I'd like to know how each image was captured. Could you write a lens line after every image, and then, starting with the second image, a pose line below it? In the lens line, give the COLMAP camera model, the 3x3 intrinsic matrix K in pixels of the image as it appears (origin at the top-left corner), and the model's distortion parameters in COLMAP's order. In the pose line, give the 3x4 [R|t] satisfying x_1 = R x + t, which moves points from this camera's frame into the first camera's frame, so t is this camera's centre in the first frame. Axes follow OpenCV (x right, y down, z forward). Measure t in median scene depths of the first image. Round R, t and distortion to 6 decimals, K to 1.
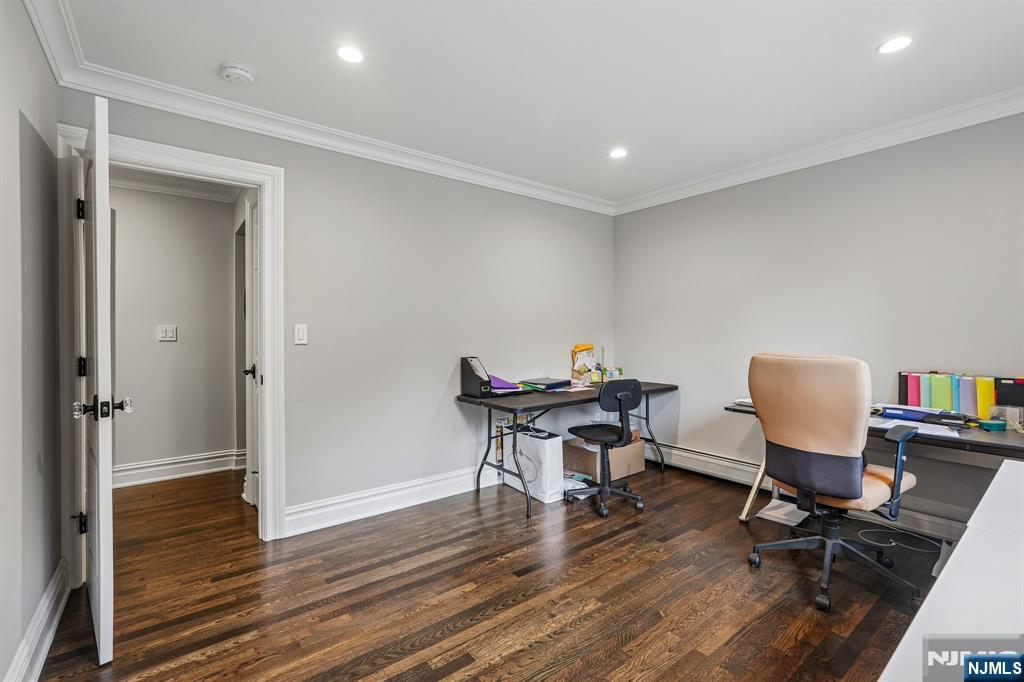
lens RADIAL K [[453.3, 0, 512.9], [0, 453.3, 340.4], [0, 0, 1]] dist [-0.014008, 0.008324]
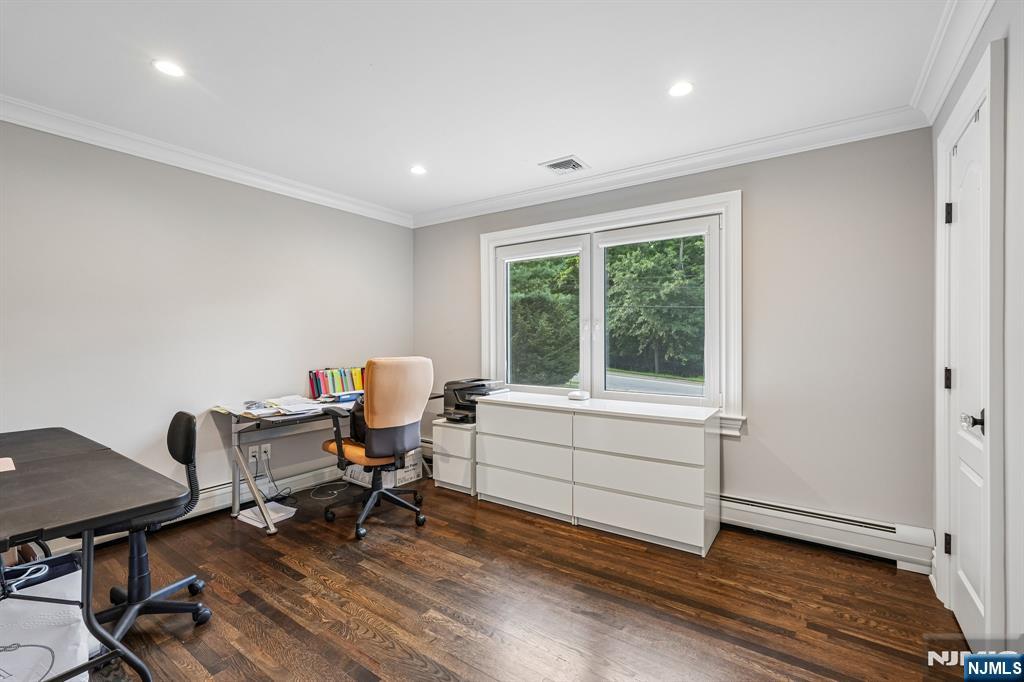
lens RADIAL K [[443.9, 0, 511.1], [0, 443.9, 336.1], [0, 0, 1]] dist [-0.013820, 0.007651]
pose [[-0.294462, 0.008753, 0.955623, -0.743825], [0.016584, 0.999854, -0.004048, -0.024209], [-0.955519, 0.014656, -0.294564, 1.014098]]
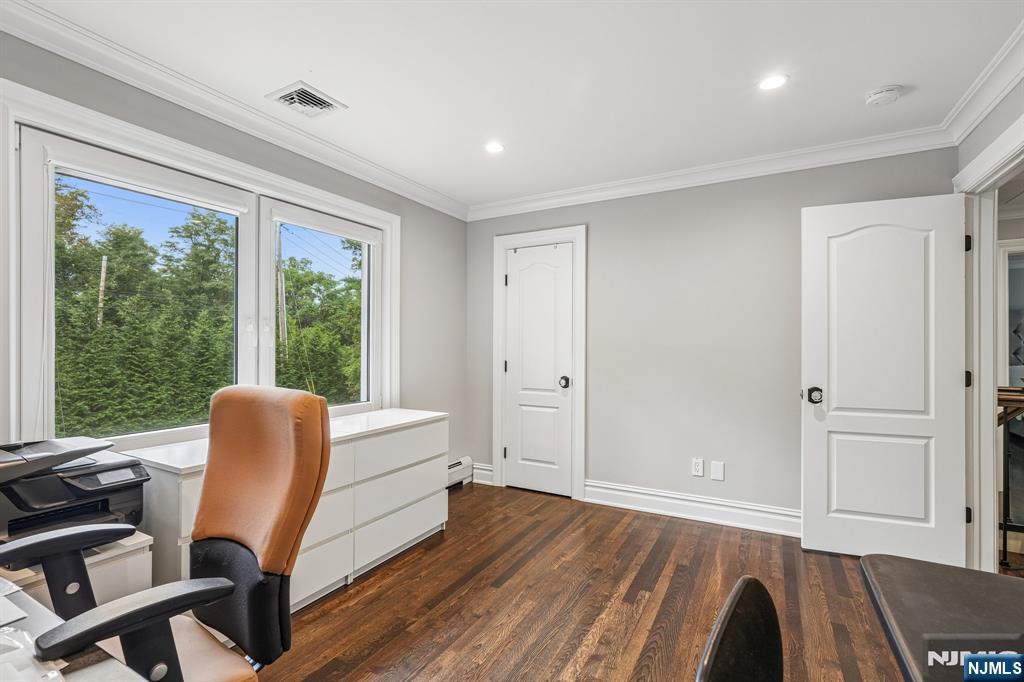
lens RADIAL K [[459.8, 0, 511.2], [0, 459.8, 345.6], [0, 0, 1]] dist [-0.001520, -0.000084]
pose [[-0.923771, -0.000538, -0.382946, 0.544068], [-0.006014, 0.999896, 0.013102, -0.032343], [0.382899, 0.014407, -0.923678, 1.577895]]
